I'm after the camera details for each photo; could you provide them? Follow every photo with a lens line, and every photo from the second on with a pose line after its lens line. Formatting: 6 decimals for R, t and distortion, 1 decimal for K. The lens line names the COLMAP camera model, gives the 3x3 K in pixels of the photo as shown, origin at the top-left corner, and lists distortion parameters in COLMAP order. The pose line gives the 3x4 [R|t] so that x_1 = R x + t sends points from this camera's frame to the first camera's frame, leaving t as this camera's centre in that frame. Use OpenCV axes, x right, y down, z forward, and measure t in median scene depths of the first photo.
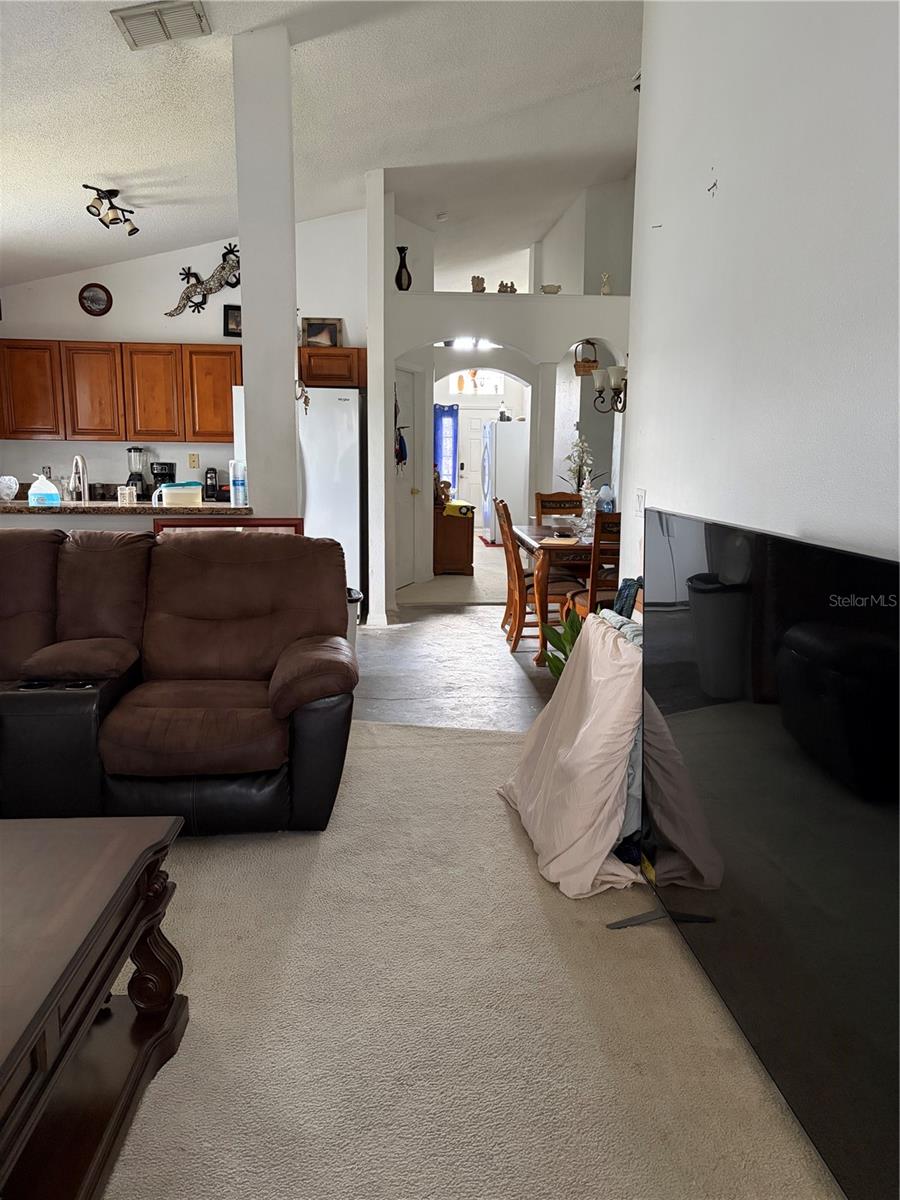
lens RADIAL K [[892.6, 0, 451.2], [0, 892.6, 599.6], [0, 0, 1]] dist [0.005020, -0.004994]
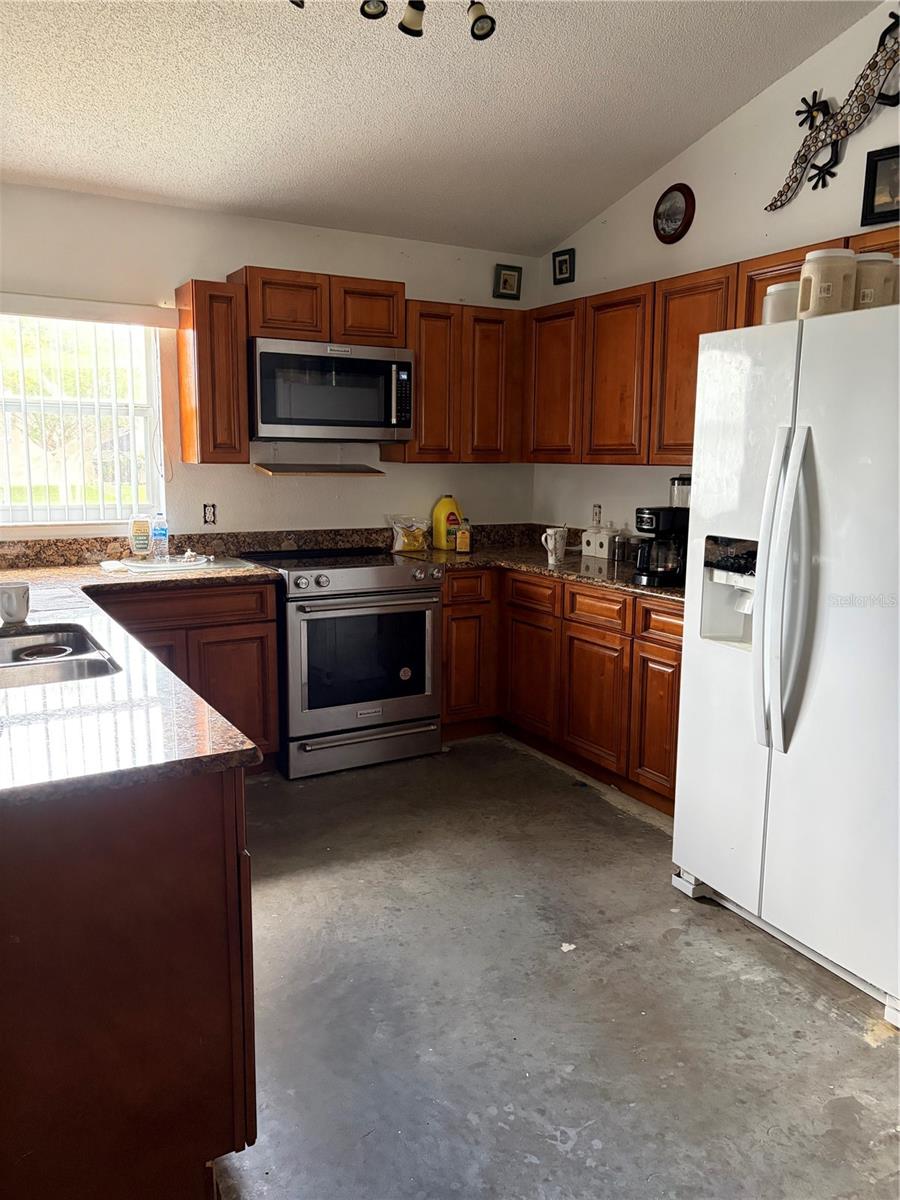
lens RADIAL K [[892.6, 0, 450.5], [0, 892.6, 598.2], [0, 0, 1]] dist [0.005020, -0.004994]
pose [[0.412899, 0.138229, -0.900226, 0.082854], [-0.150776, 0.985152, 0.082114, -0.121604], [0.898210, 0.101828, 0.427609, 0.654160]]
